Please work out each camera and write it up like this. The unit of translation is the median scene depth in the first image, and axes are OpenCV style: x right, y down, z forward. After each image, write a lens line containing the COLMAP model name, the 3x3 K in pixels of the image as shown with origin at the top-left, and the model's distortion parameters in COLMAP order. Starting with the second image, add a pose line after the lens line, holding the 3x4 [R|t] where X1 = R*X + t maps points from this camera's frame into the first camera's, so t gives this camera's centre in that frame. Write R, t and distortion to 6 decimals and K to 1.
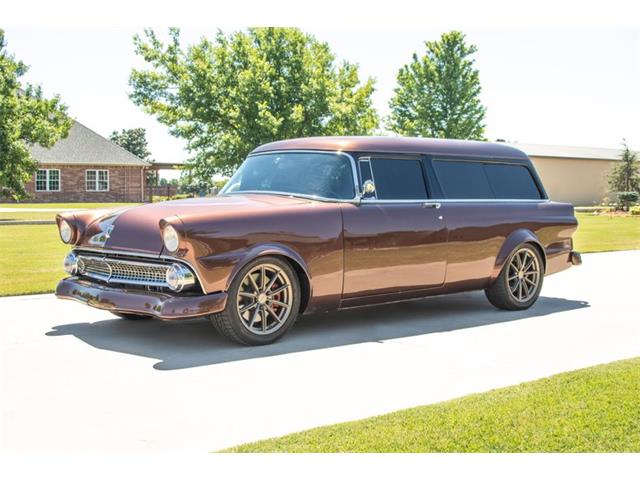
lens RADIAL K [[908.9, 0, 317.4], [0, 908.9, 239.0], [0, 0, 1]] dist [-0.086482, -0.046182]
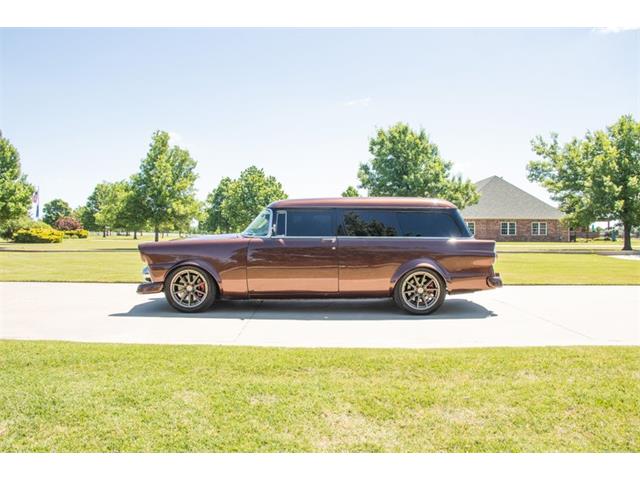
lens RADIAL K [[520.5, 0, 317.9], [0, 520.5, 238.9], [0, 0, 1]] dist [-0.173714, 0.158274]
pose [[0.734918, 0.005082, -0.678137, 0.171880], [-0.035988, 0.998855, -0.031517, -0.002533], [0.677201, 0.047567, 0.734259, 0.078325]]
